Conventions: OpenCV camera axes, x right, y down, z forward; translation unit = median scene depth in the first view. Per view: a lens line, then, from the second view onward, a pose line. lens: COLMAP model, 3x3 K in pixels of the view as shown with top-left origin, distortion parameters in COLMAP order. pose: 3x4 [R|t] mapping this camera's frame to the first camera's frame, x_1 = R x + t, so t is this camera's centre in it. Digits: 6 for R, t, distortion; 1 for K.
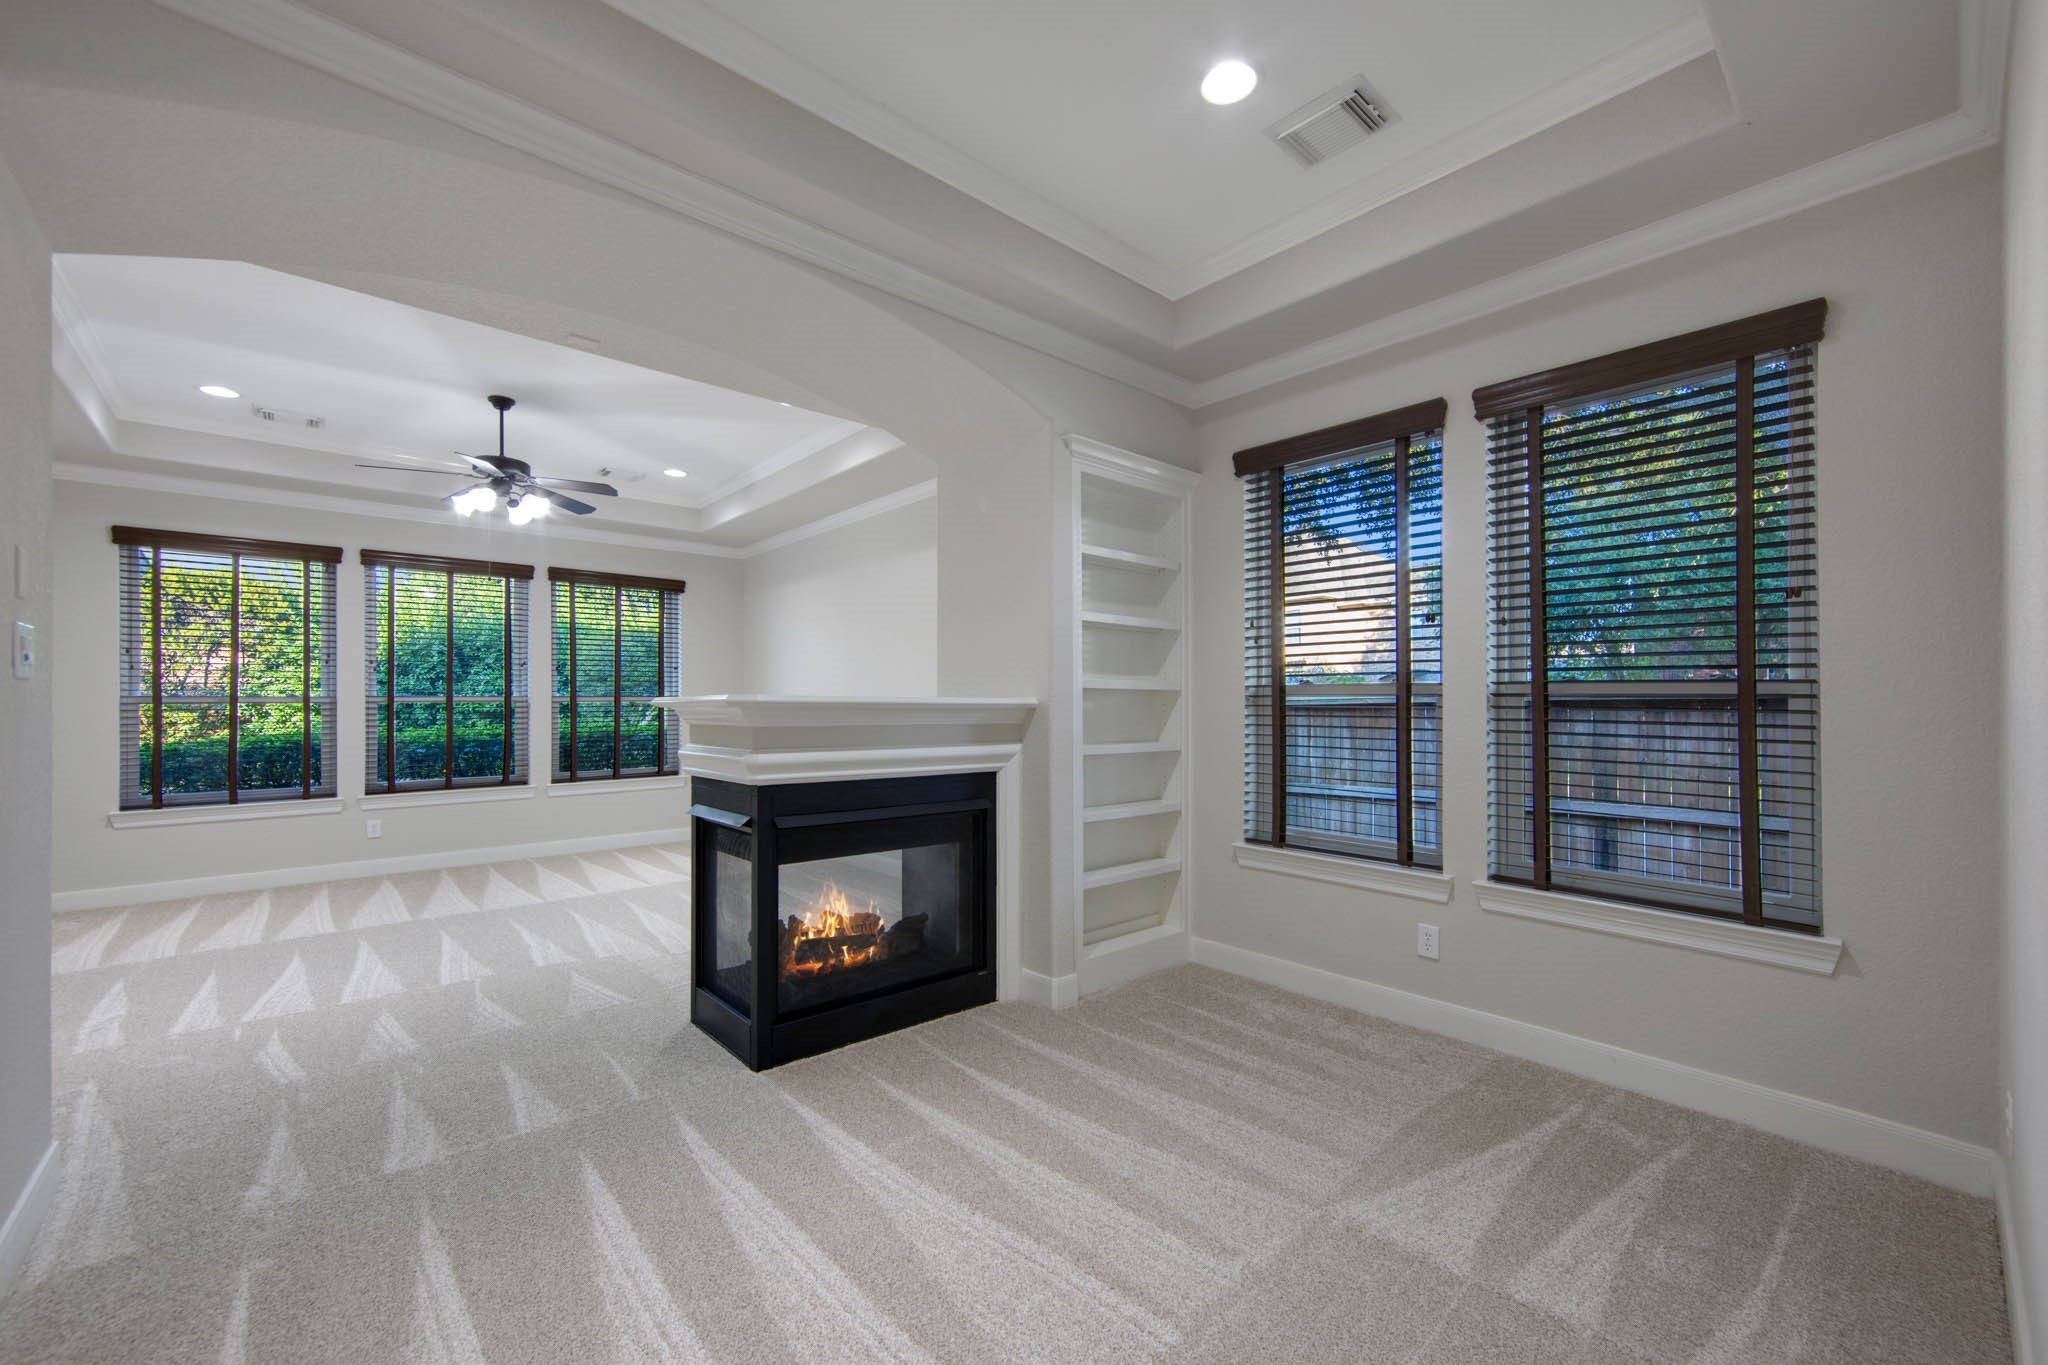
lens RADIAL K [[804.7, 0, 1033.5], [0, 804.7, 703.4], [0, 0, 1]] dist [0.002446, 0.000562]
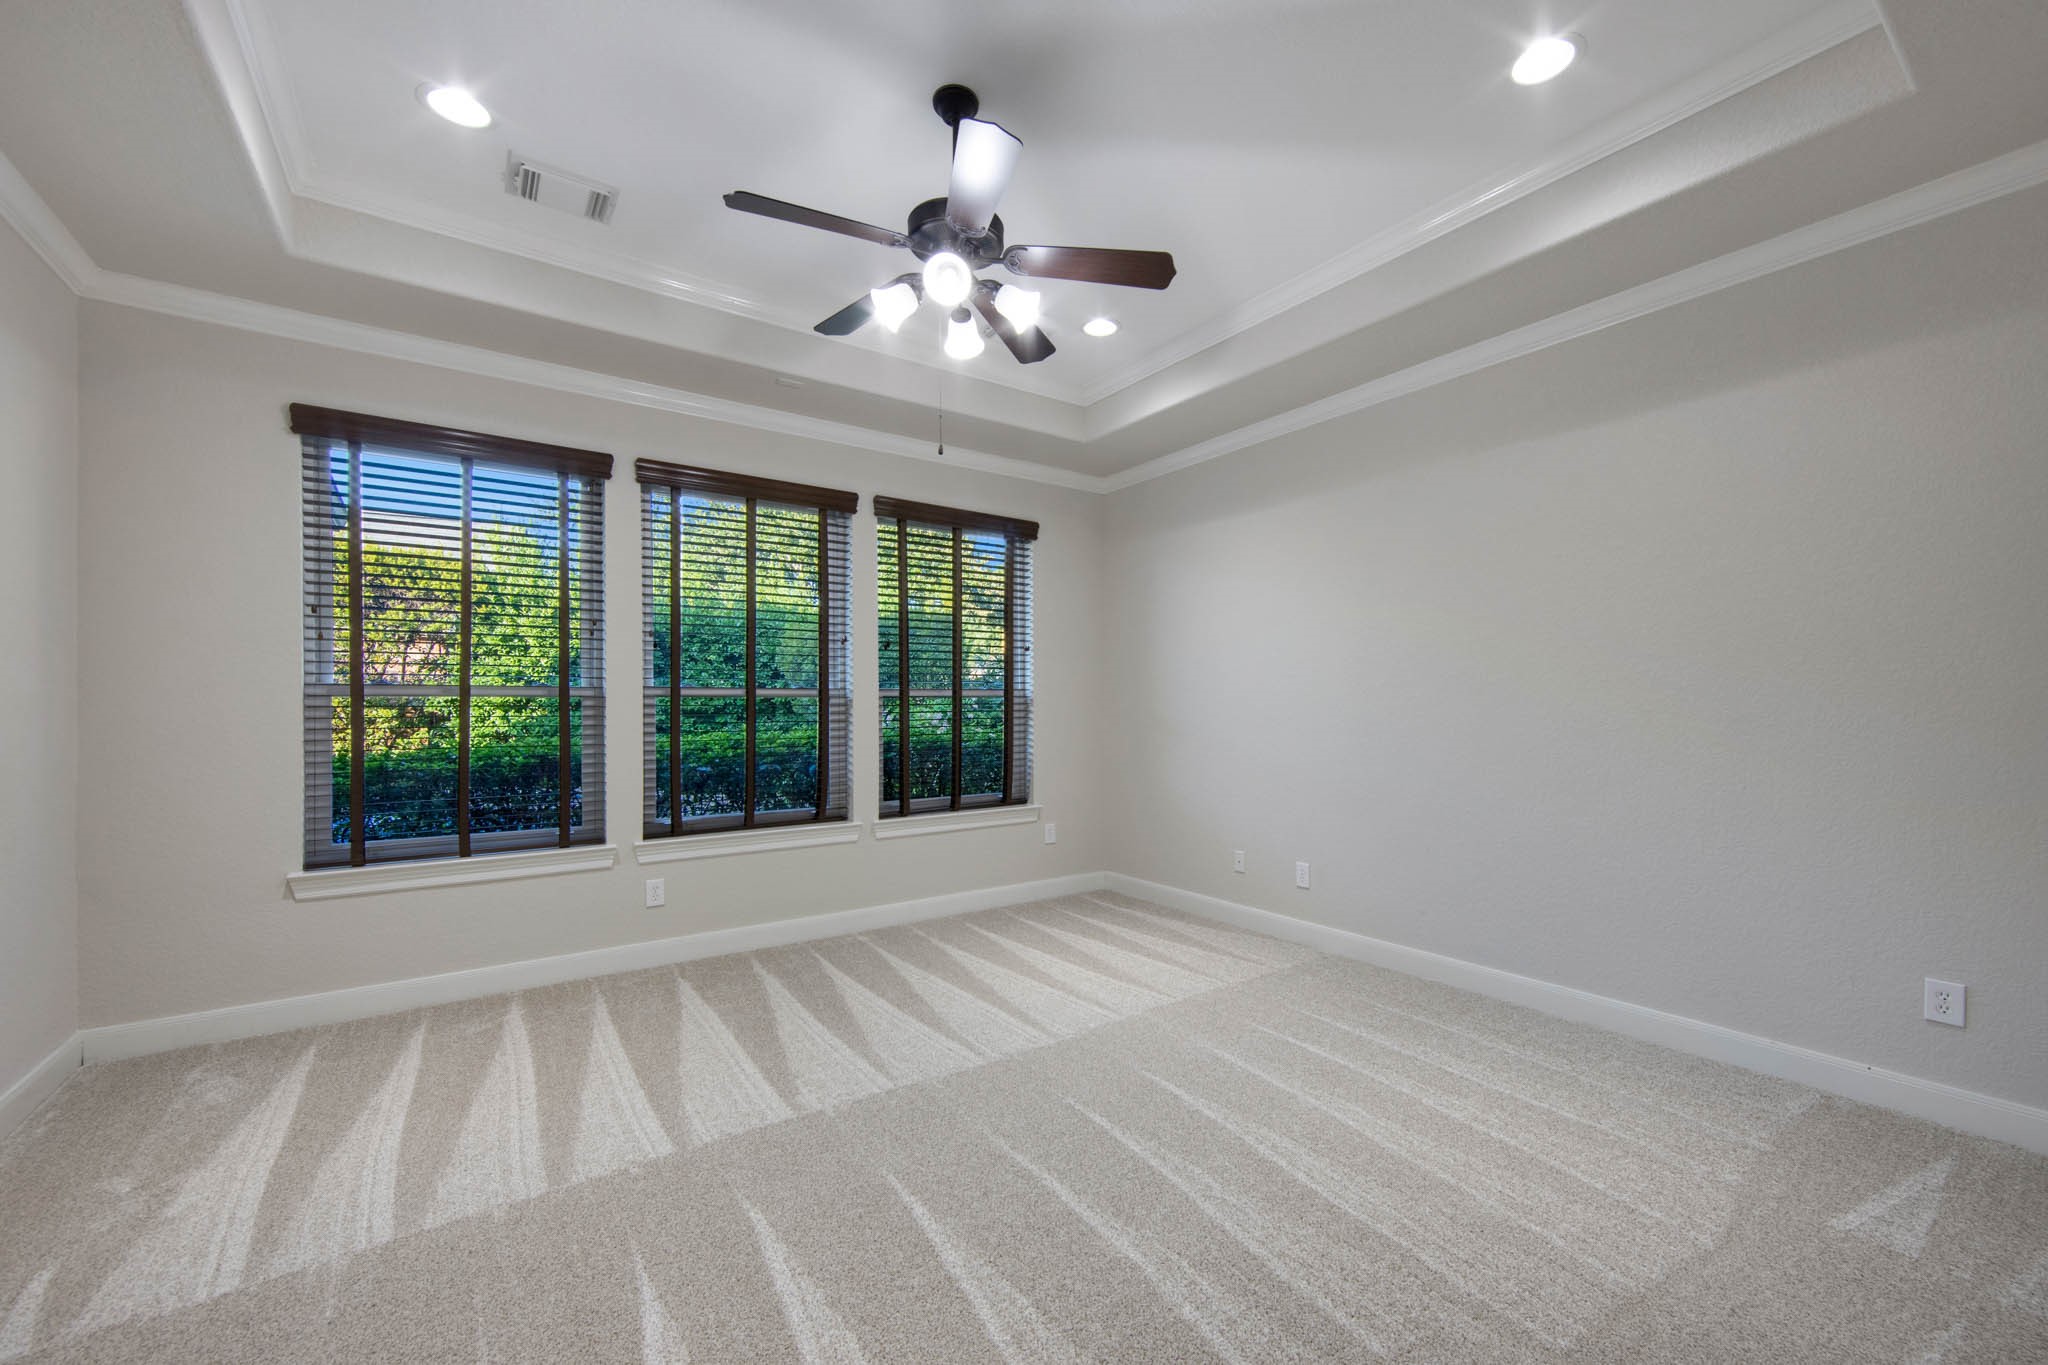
lens RADIAL K [[789.3, 0, 1031.2], [0, 789.3, 712.2], [0, 0, 1]] dist [-0.000020, 0.000129]
pose [[0.992916, 0.006340, -0.118645, -0.432595], [-0.005102, 0.999929, 0.010743, 0.003193], [0.118705, -0.010061, 0.992879, 0.398140]]
